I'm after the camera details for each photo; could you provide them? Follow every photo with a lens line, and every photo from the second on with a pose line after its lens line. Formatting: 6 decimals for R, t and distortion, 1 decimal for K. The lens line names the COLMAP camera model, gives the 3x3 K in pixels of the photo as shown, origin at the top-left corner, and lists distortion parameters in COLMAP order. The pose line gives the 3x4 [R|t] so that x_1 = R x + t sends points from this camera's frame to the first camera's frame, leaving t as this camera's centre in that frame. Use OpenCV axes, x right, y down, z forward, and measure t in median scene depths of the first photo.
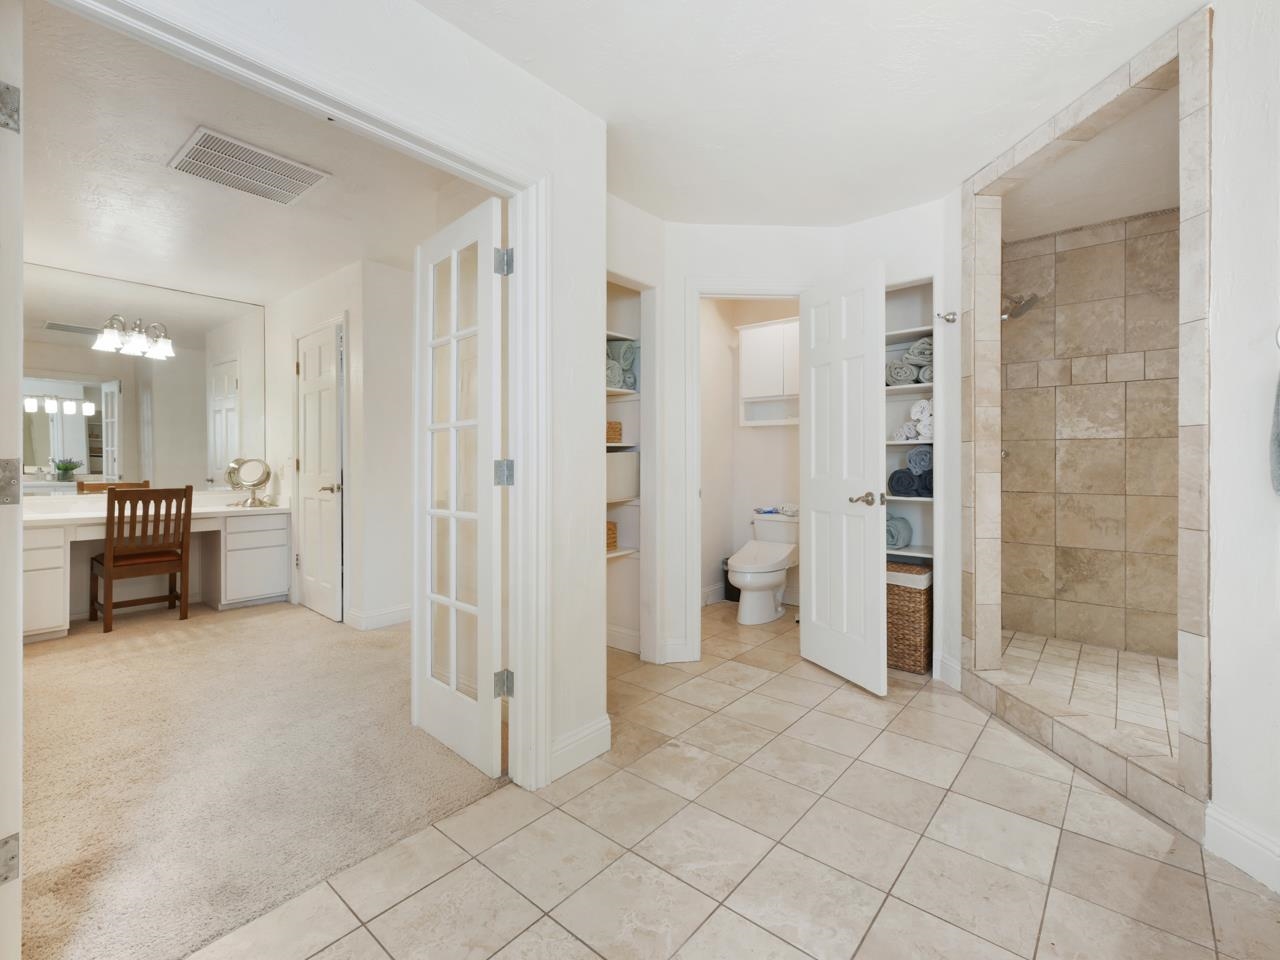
lens RADIAL K [[580.4, 0, 639.1], [0, 580.4, 470.6], [0, 0, 1]] dist [0.004946, 0.000515]
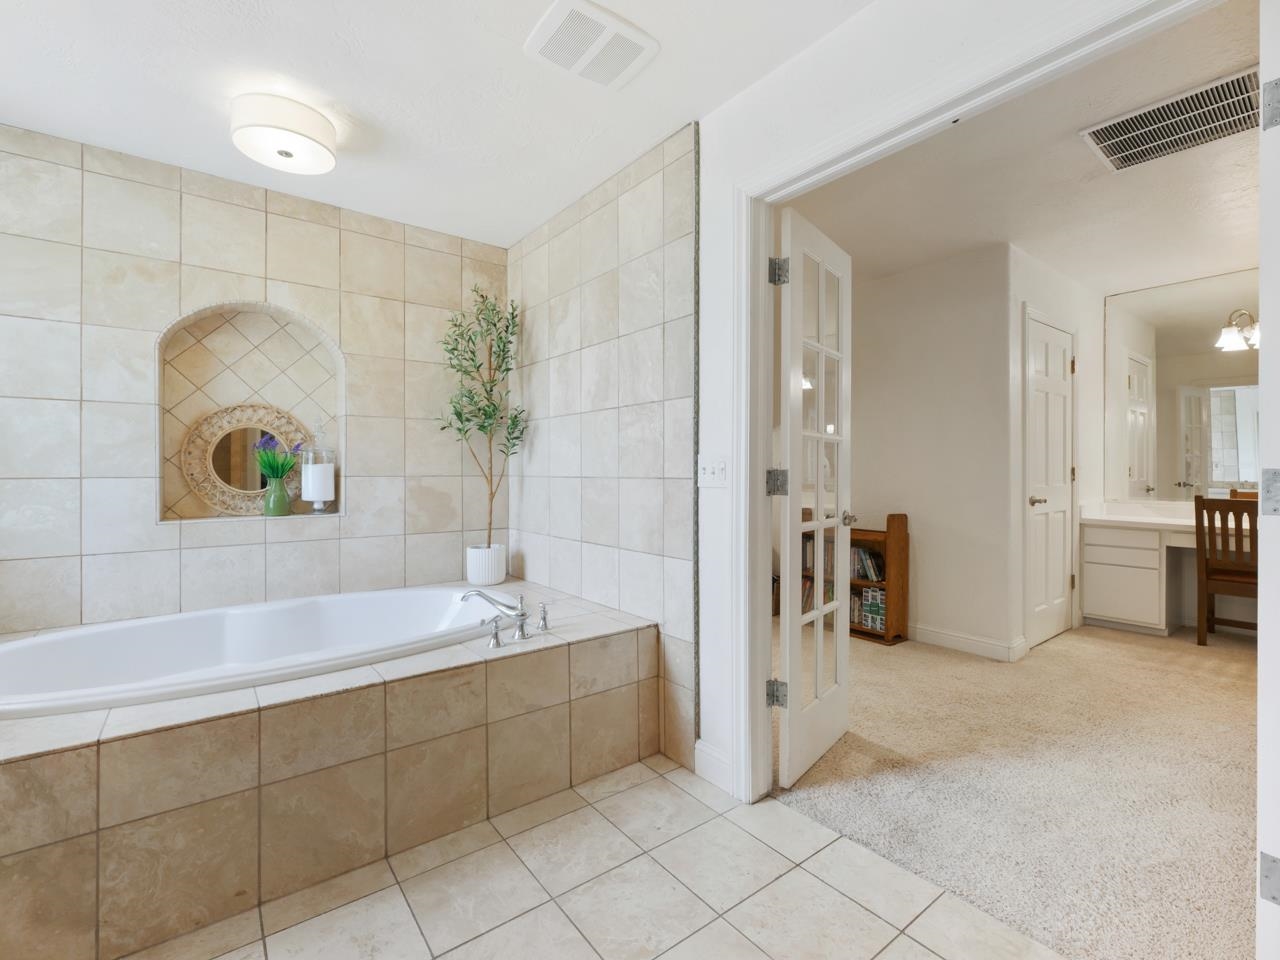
lens RADIAL K [[580.4, 0, 638.2], [0, 580.4, 475.2], [0, 0, 1]] dist [0.004946, 0.000515]
pose [[-0.210360, 0.006978, -0.977599, 0.232392], [-0.011377, 0.999889, 0.009585, -0.003663], [0.977558, 0.013138, -0.210257, 0.295334]]
